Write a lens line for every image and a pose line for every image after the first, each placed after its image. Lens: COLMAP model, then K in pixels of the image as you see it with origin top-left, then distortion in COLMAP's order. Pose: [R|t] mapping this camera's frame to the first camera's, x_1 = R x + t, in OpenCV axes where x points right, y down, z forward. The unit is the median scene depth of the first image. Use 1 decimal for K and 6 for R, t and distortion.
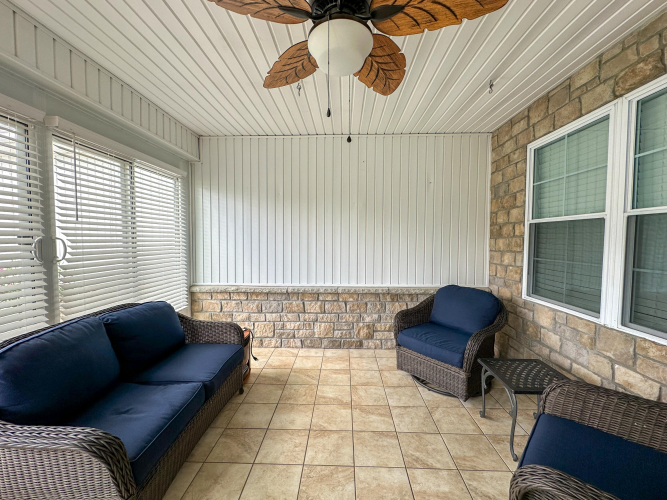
lens RADIAL K [[276.4, 0, 338.4], [0, 276.4, 250.7], [0, 0, 1]] dist [-0.000547, -0.000016]
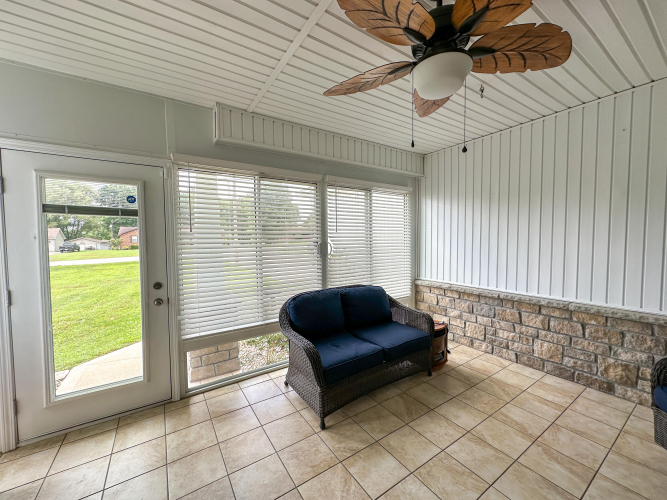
lens RADIAL K [[276.4, 0, 338.4], [0, 276.4, 250.7], [0, 0, 1]] dist [-0.000547, -0.000016]
pose [[0.573371, 0.028698, -0.818793, 0.264422], [-0.021940, 0.999566, 0.019670, -0.015839], [0.819002, 0.006686, 0.573752, 0.012419]]
